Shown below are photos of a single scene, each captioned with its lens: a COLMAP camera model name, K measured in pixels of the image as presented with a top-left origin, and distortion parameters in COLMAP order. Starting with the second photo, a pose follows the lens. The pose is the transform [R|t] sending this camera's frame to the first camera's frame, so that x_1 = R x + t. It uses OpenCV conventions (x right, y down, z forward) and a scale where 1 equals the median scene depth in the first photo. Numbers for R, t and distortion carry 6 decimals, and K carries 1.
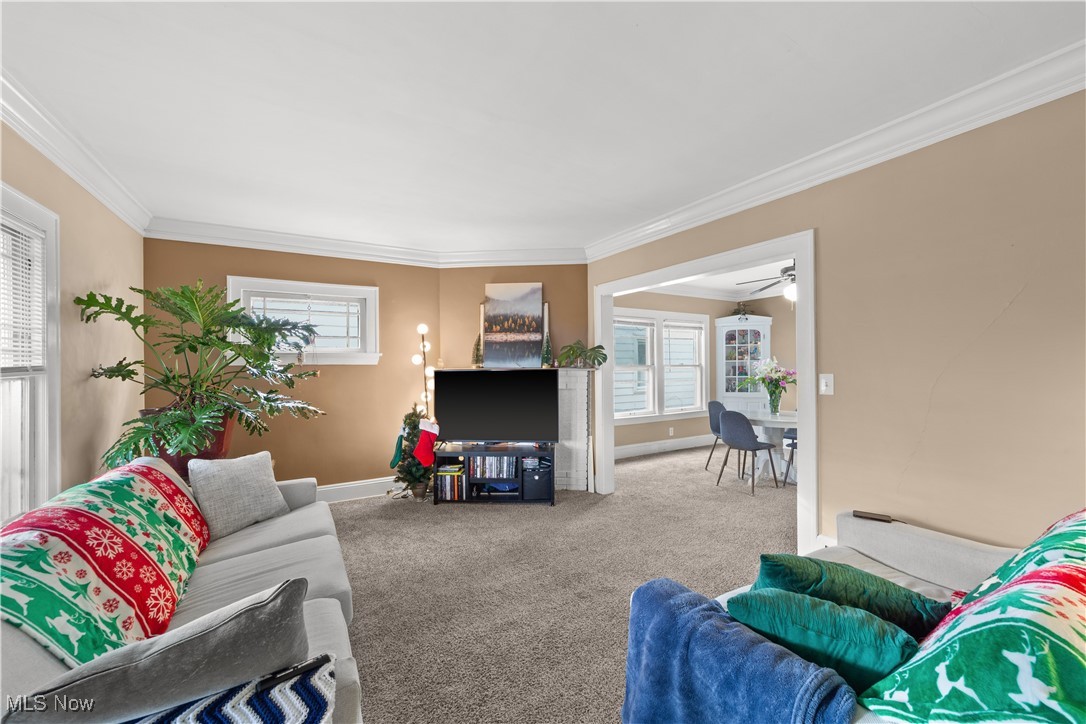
lens RADIAL K [[427.2, 0, 546.4], [0, 427.2, 362.5], [0, 0, 1]] dist [-0.011046, 0.005062]
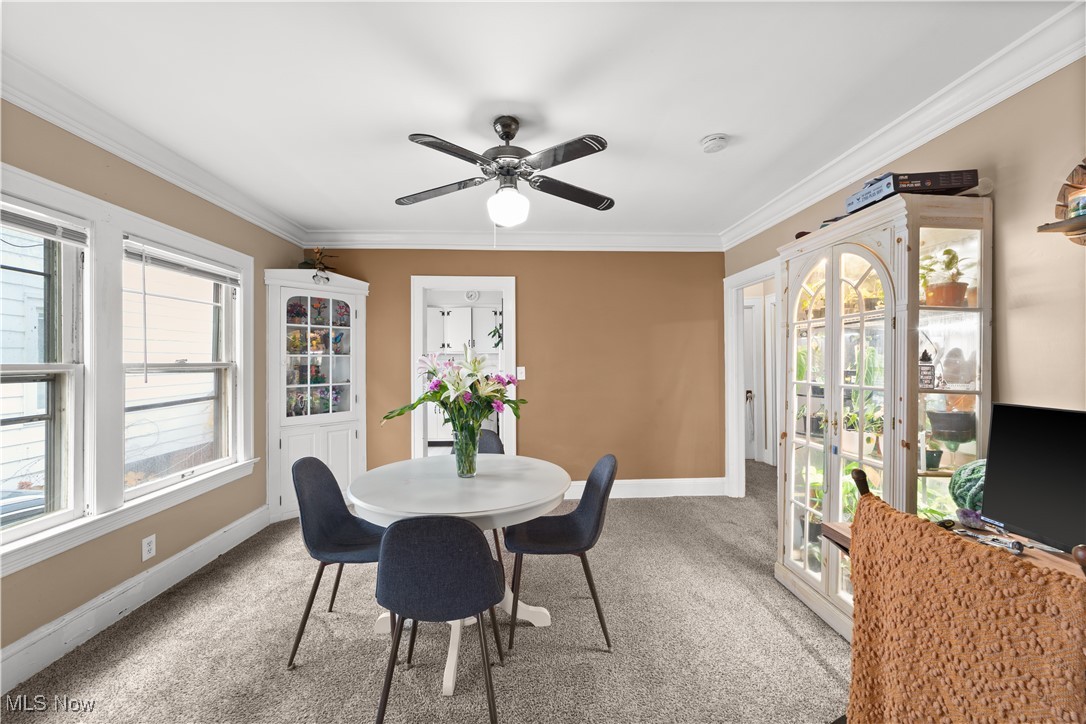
lens RADIAL K [[427.2, 0, 550.0], [0, 427.2, 359.8], [0, 0, 1]] dist [-0.011046, 0.005062]
pose [[0.473350, 0.007059, 0.880846, 0.124137], [-0.005441, 0.999972, -0.005090, 0.002193], [-0.880858, -0.002384, 0.473375, 0.487857]]
